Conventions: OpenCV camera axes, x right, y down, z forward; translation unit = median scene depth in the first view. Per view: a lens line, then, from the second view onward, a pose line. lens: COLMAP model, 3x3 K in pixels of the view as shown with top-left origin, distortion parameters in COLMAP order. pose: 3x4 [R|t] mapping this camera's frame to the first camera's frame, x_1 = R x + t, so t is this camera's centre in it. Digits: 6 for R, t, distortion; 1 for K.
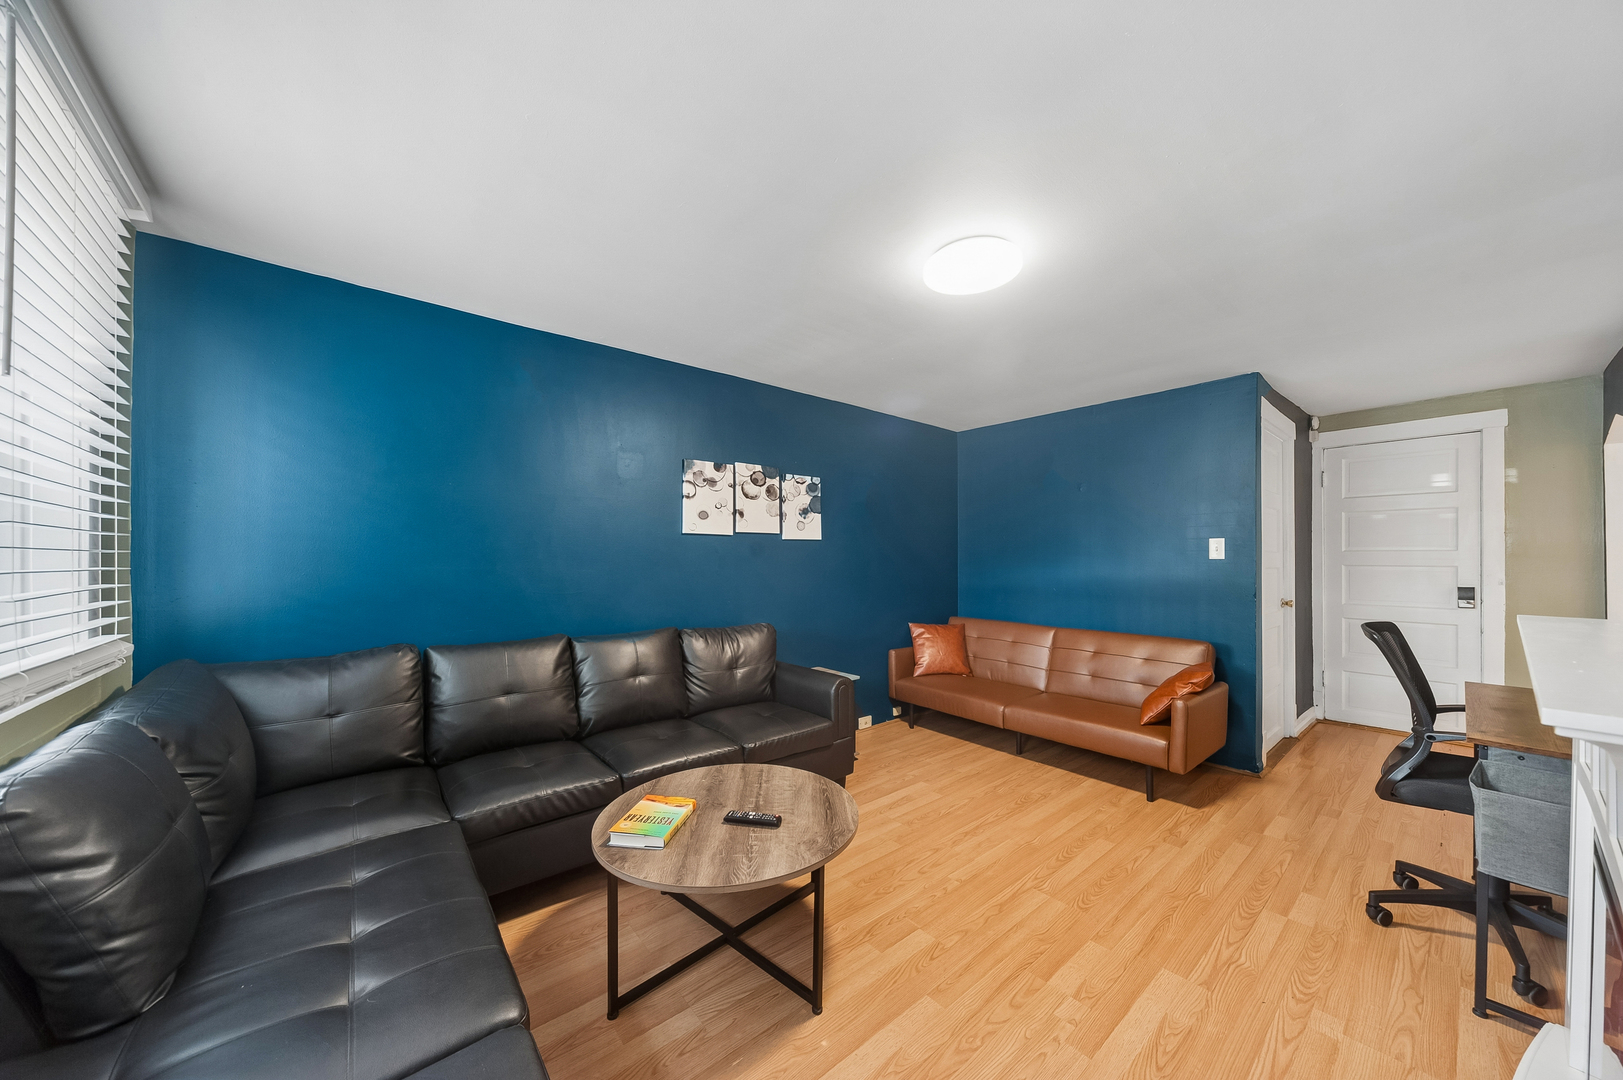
lens RADIAL K [[559.3, 0, 829.4], [0, 559.3, 560.5], [0, 0, 1]] dist [-0.002236, -0.000535]
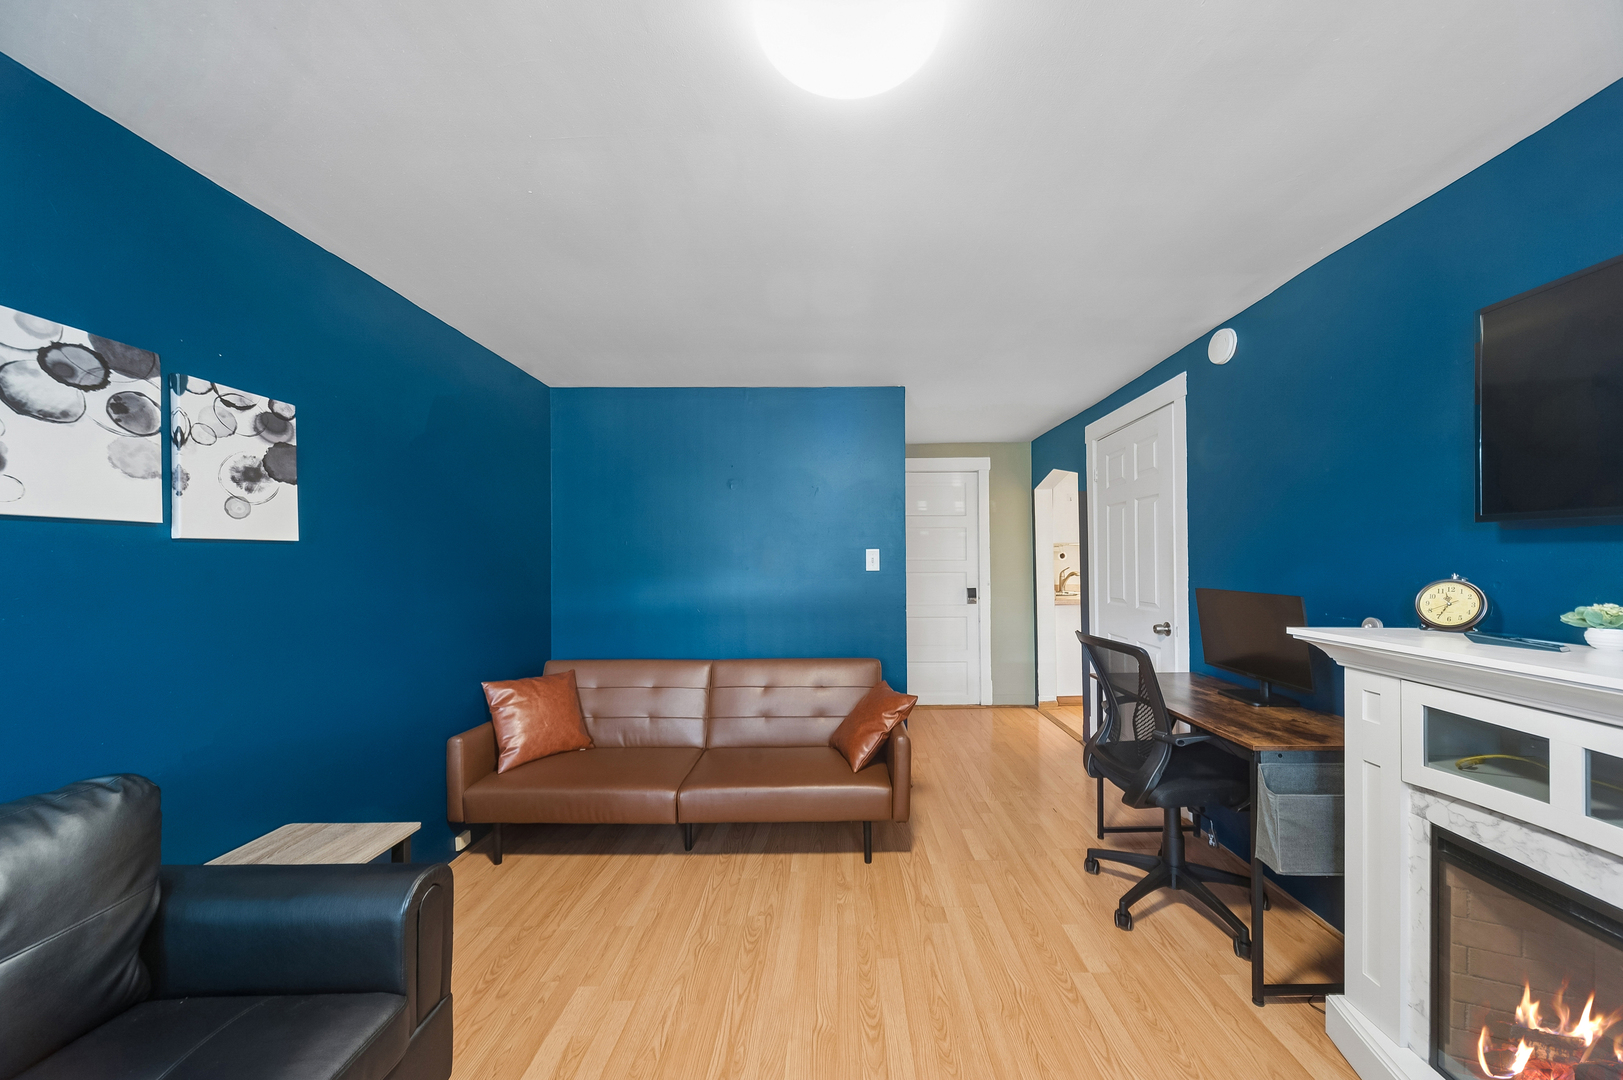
lens RADIAL K [[559.3, 0, 840.2], [0, 559.3, 556.6], [0, 0, 1]] dist [-0.002236, -0.000535]
pose [[0.654541, 0.001860, 0.756024, -0.075206], [0.010193, 0.999884, -0.011285, -0.016532], [-0.755957, 0.015093, 0.654447, 0.402069]]
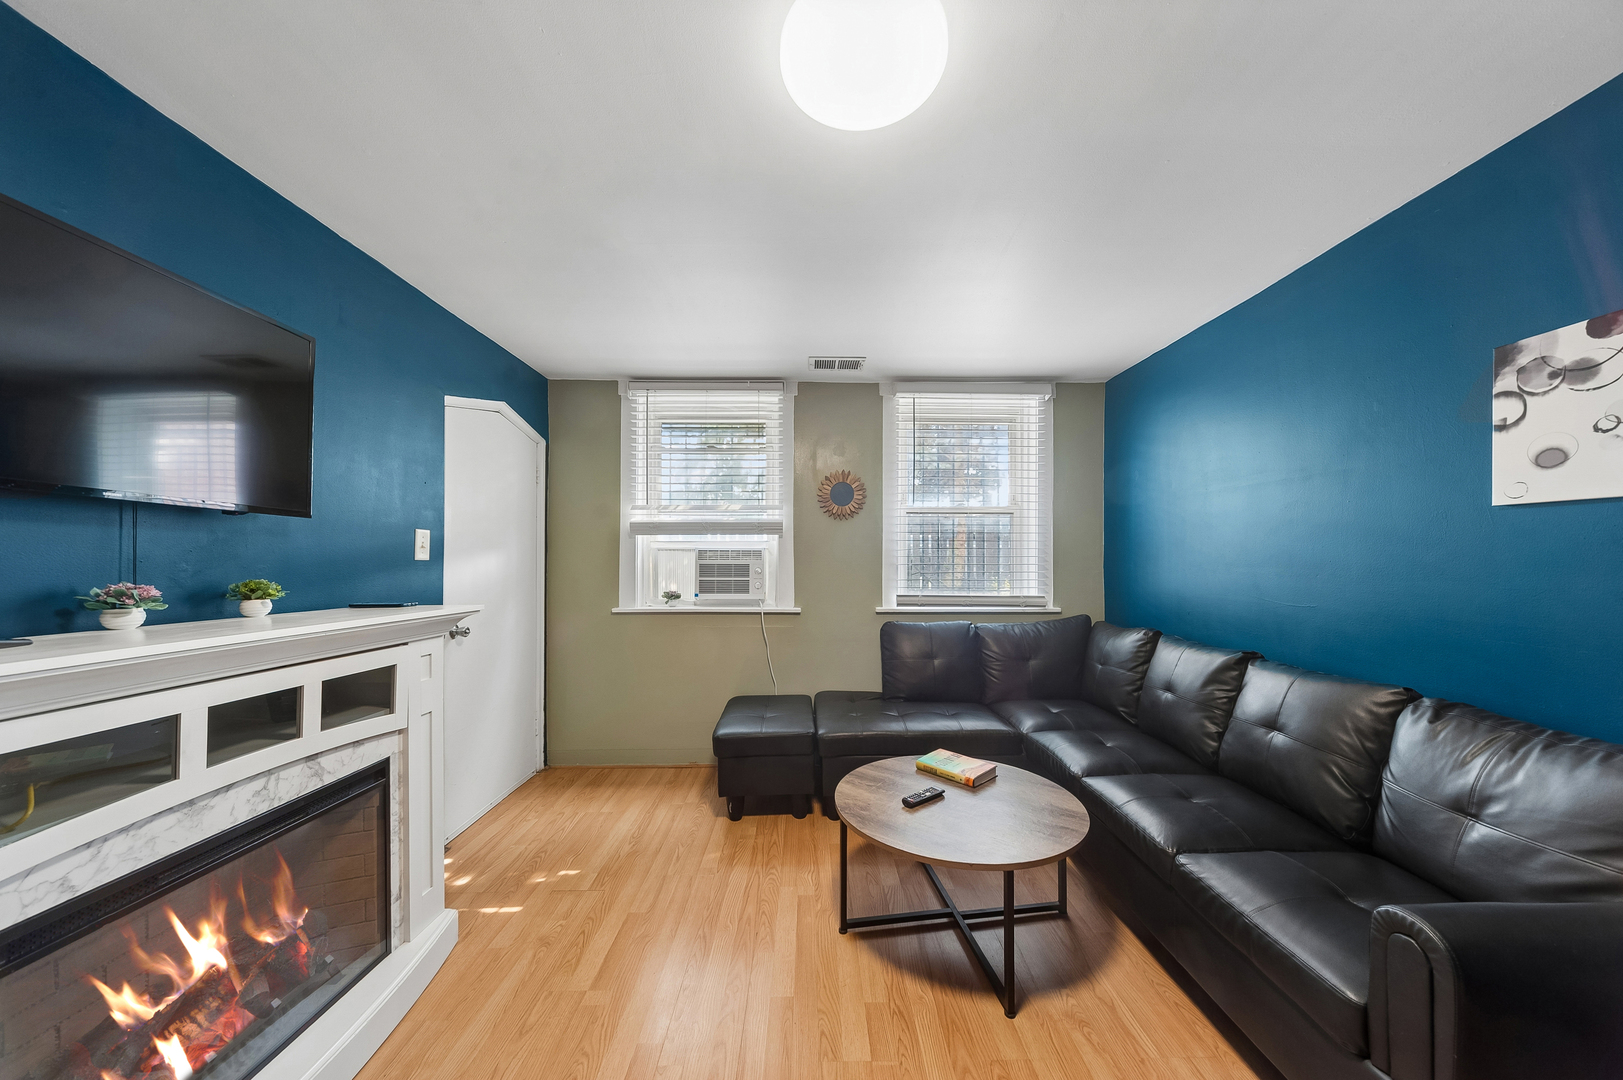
lens RADIAL K [[559.3, 0, 809.5], [0, 559.3, 557.6], [0, 0, 1]] dist [-0.002236, -0.000535]
pose [[-0.655893, -0.003353, -0.754846, 0.426908], [-0.003040, 0.999994, -0.001800, -0.002700], [0.754847, 0.001114, -0.655900, 0.784531]]
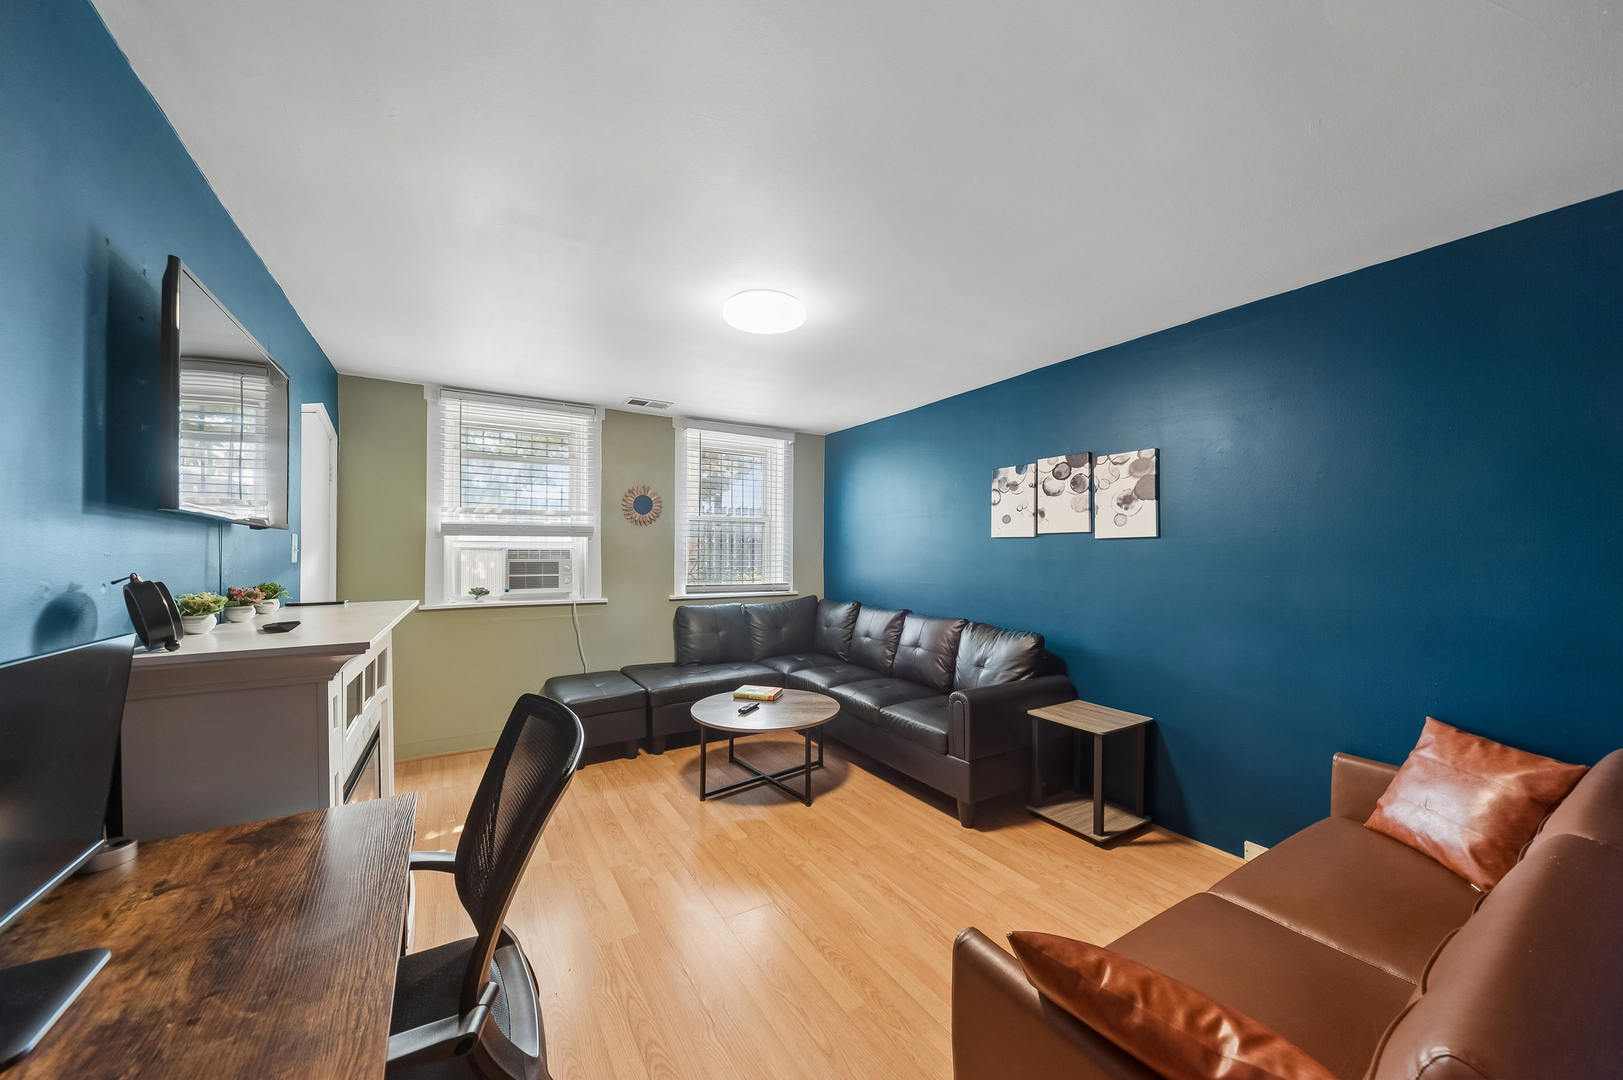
lens RADIAL K [[598.8, 0, 819.5], [0, 598.8, 554.1], [0, 0, 1]] dist [-0.002471, -0.000023]
pose [[-0.166335, 0.003815, -0.986062, 0.859538], [-0.006033, 0.999970, 0.004886, -0.018144], [0.986051, 0.006761, -0.166307, 0.775594]]
